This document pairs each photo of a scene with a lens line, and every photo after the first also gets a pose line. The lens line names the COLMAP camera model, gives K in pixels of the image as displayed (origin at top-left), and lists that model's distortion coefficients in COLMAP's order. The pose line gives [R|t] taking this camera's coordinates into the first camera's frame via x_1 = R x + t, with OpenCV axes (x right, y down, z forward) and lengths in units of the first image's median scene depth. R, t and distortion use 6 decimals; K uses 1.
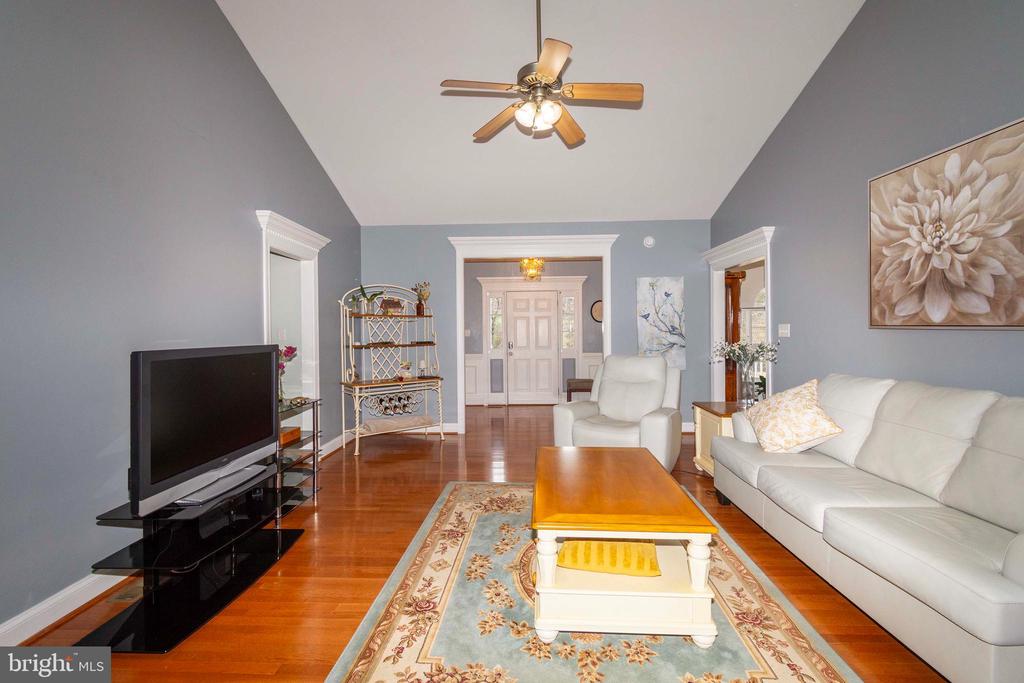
lens RADIAL K [[459.0, 0, 529.8], [0, 459.0, 338.0], [0, 0, 1]] dist [0.001507, 0.000105]
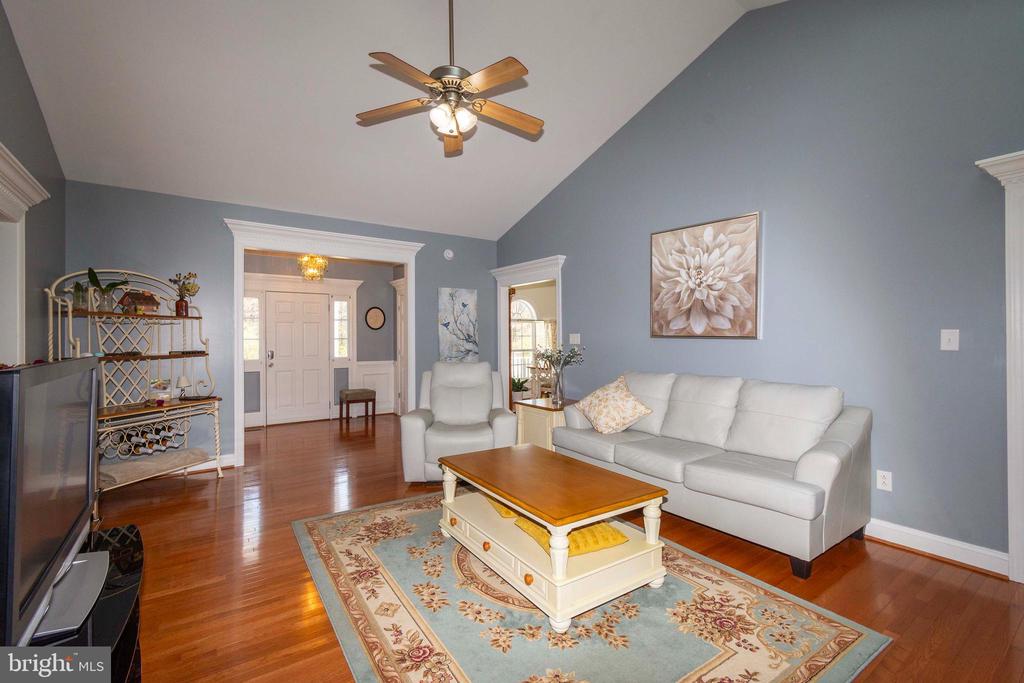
lens RADIAL K [[451.6, 0, 514.2], [0, 451.6, 338.0], [0, 0, 1]] dist [0.000505, 0.000099]
pose [[0.795593, 0.006877, 0.605792, -0.440585], [0.004283, 0.999847, -0.016974, 0.001745], [-0.605816, 0.016099, 0.795442, 0.148074]]
